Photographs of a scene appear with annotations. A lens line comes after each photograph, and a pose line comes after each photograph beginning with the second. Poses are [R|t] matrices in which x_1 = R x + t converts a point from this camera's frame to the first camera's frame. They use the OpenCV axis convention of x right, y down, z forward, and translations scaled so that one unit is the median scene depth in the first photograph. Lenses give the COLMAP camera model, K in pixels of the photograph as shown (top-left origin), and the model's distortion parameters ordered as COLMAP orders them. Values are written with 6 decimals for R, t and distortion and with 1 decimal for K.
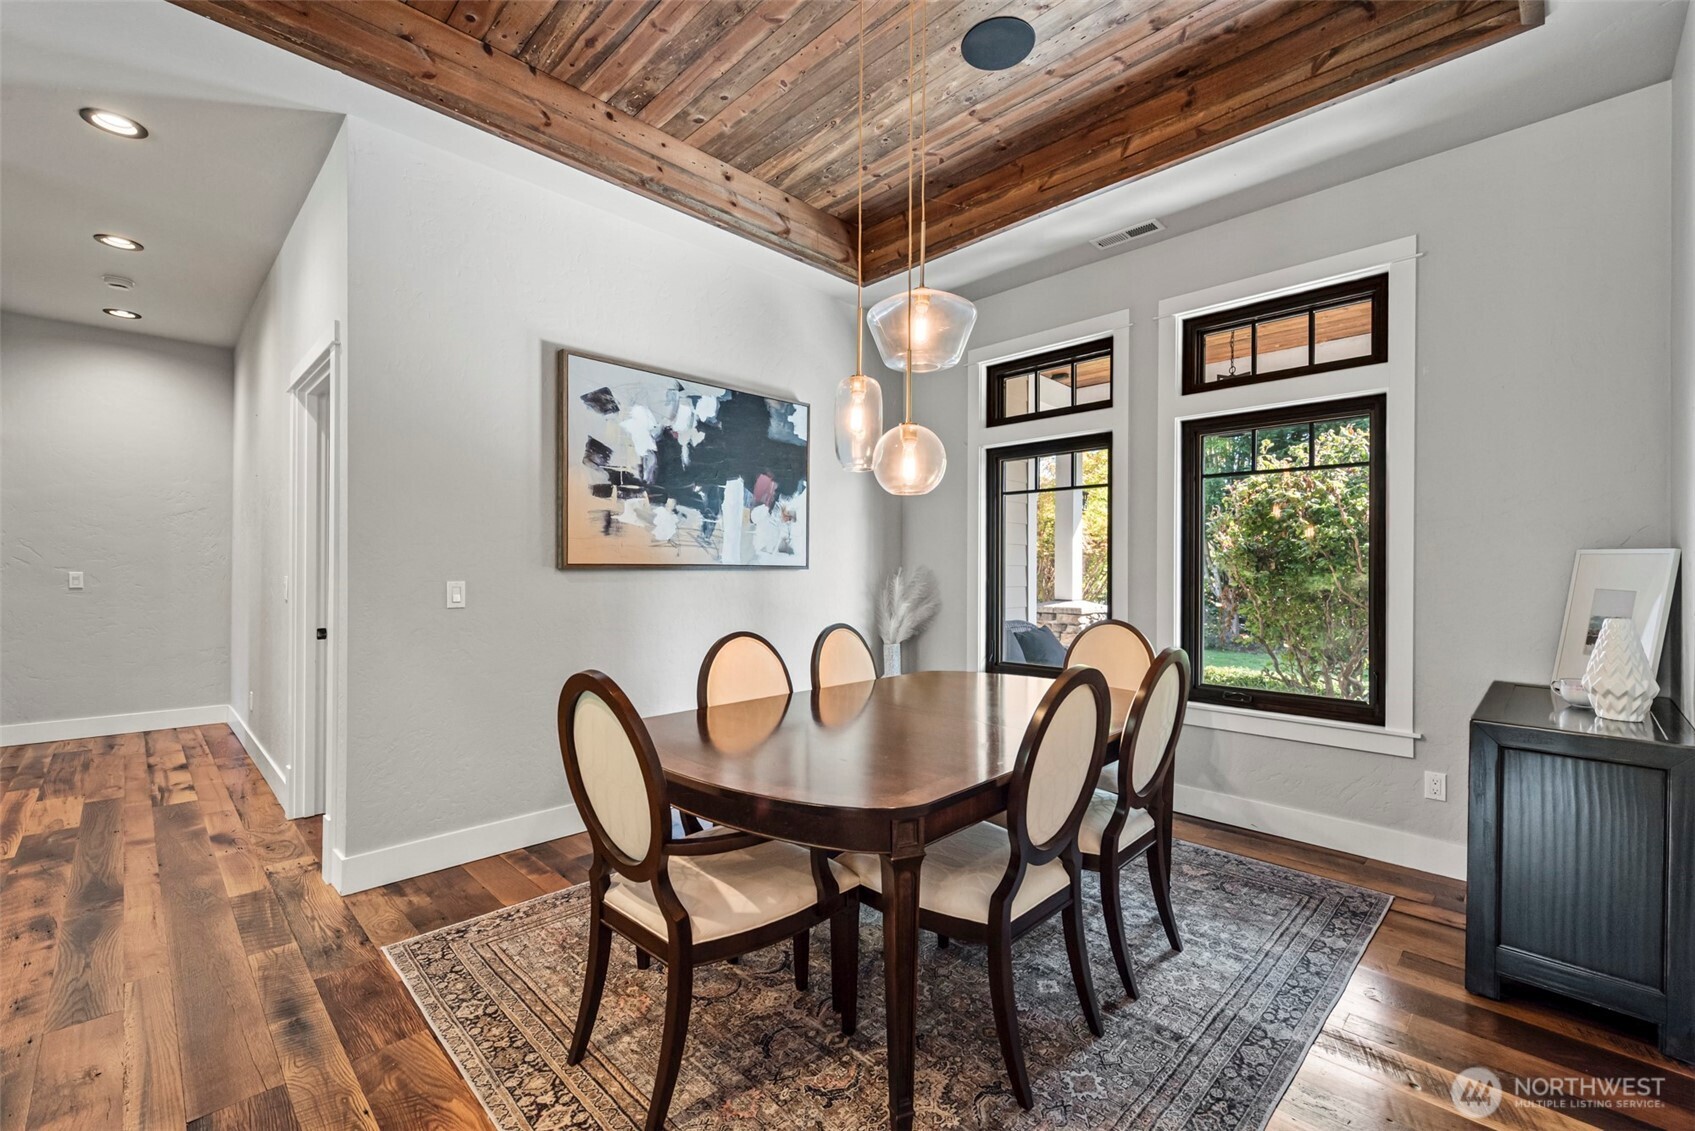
lens RADIAL K [[717.3, 0, 847.5], [0, 717.3, 565.5], [0, 0, 1]] dist [0.009195, 0.000177]
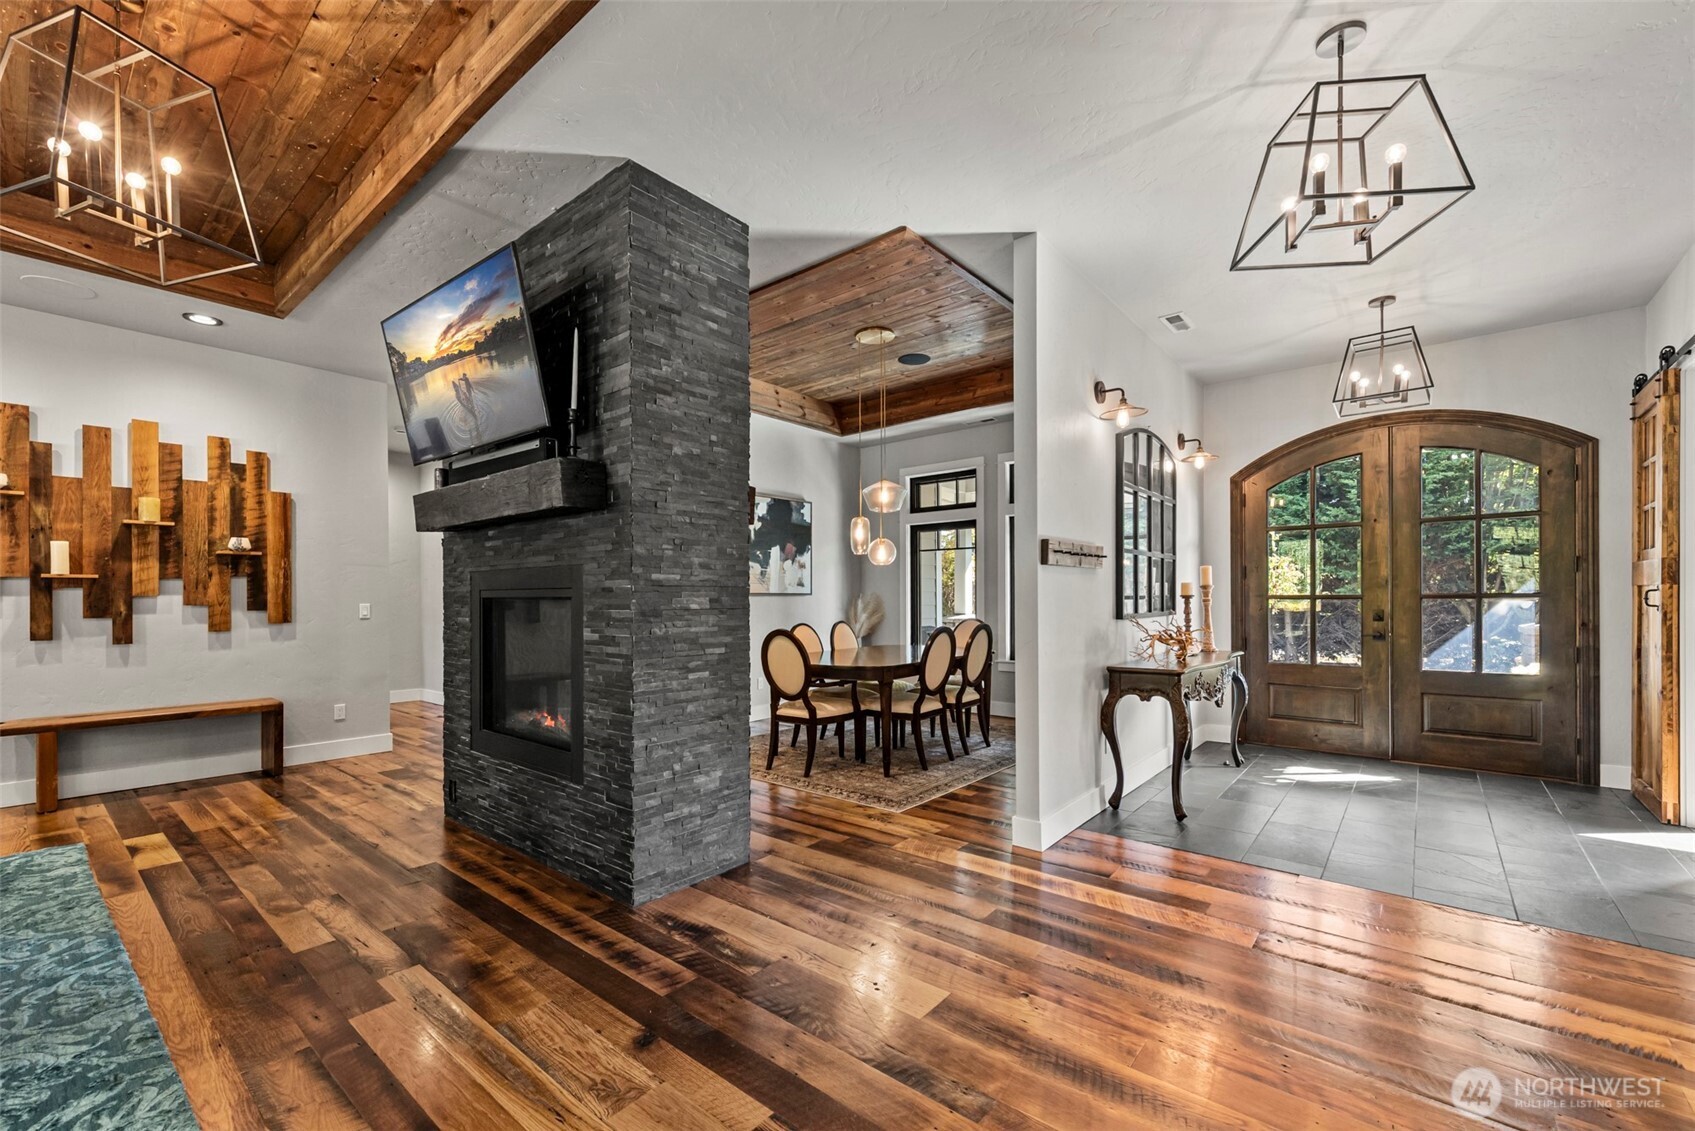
lens RADIAL K [[700.0, 0, 841.1], [0, 700.0, 601.7], [0, 0, 1]] dist [0.009416, -0.000092]
pose [[0.995424, -0.010792, 0.094947, -0.160861], [0.009613, 0.999871, 0.012861, 0.000033], [-0.095073, -0.011889, 0.995399, -0.799211]]
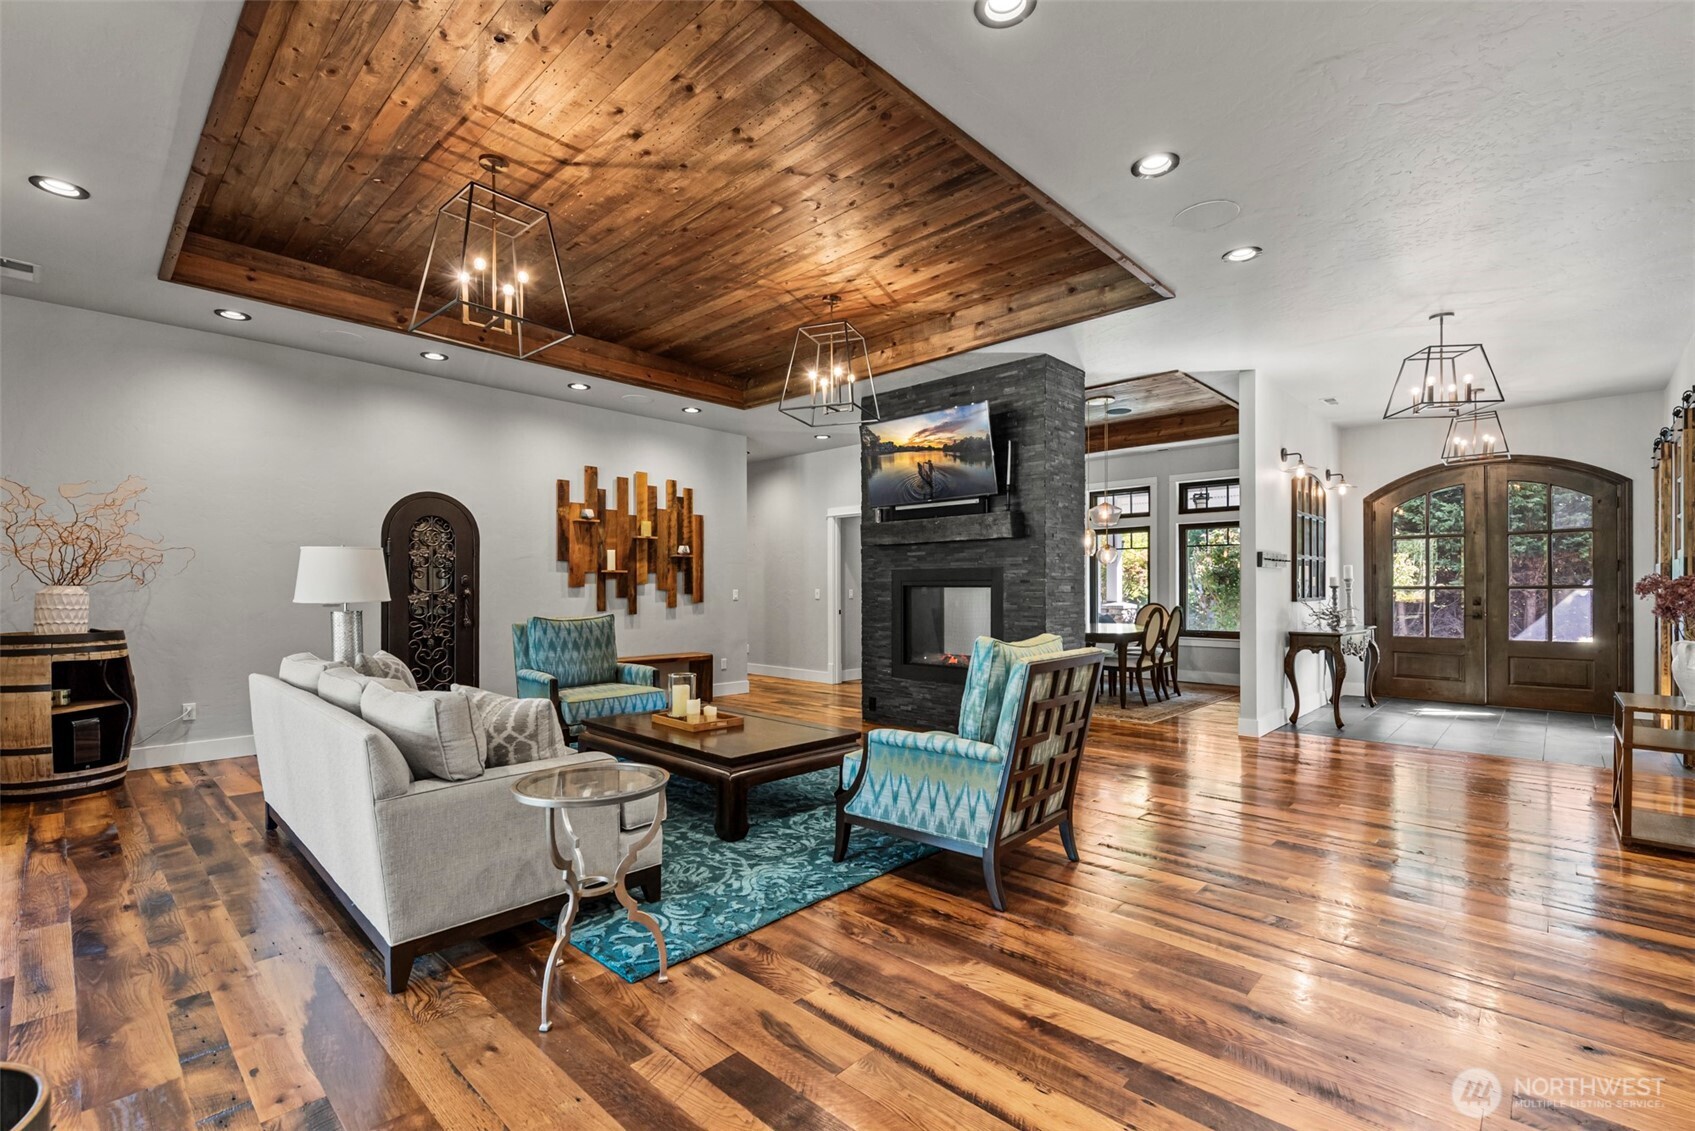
lens RADIAL K [[749.2, 0, 844.4], [0, 749.2, 588.9], [0, 0, 1]] dist [0.001608, 0.000085]
pose [[0.999637, -0.006390, 0.026178, -0.719580], [0.006198, 0.999953, 0.007413, -0.004086], [-0.026224, -0.007248, 0.999630, -1.477761]]
